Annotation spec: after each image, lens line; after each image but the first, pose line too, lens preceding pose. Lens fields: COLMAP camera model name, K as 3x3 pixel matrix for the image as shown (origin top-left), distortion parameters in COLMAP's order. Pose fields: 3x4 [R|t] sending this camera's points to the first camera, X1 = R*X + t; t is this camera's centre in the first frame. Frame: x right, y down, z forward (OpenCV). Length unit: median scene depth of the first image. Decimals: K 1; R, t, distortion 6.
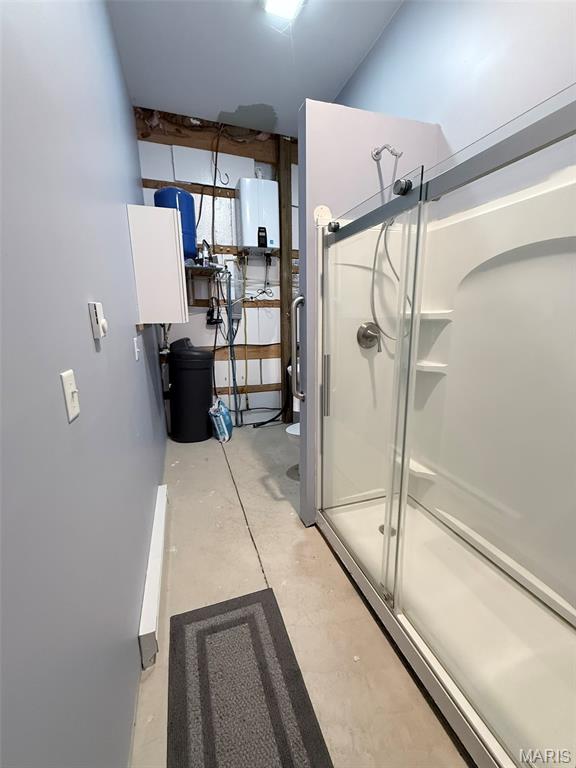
lens RADIAL K [[304.6, 0, 288.0], [0, 304.6, 384.0], [0, 0, 1]] dist [0.001099, 0.000316]
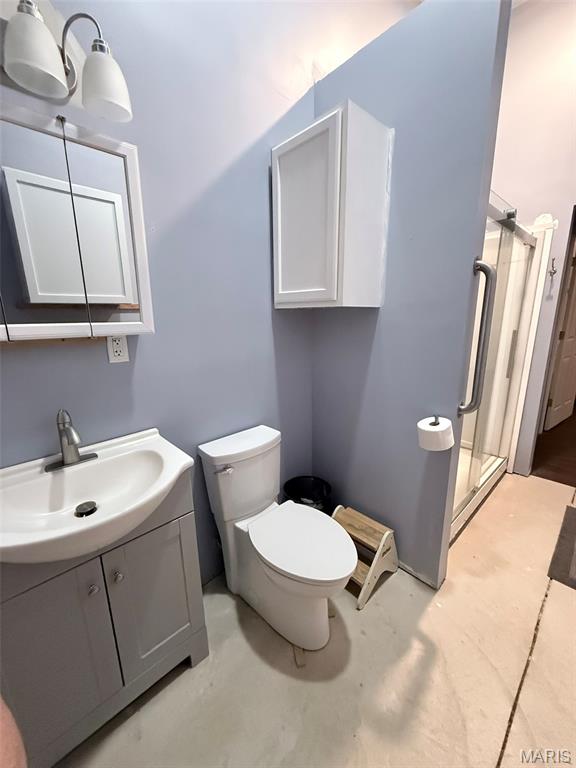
lens RADIAL K [[304.6, 0, 288.0], [0, 304.6, 384.0], [0, 0, 1]] dist [0.001099, 0.000316]
pose [[-0.405807, -0.182742, 0.895503, -0.310813], [0.198387, 0.938834, 0.281485, -0.234831], [-0.892167, 0.291885, -0.344732, 1.215426]]
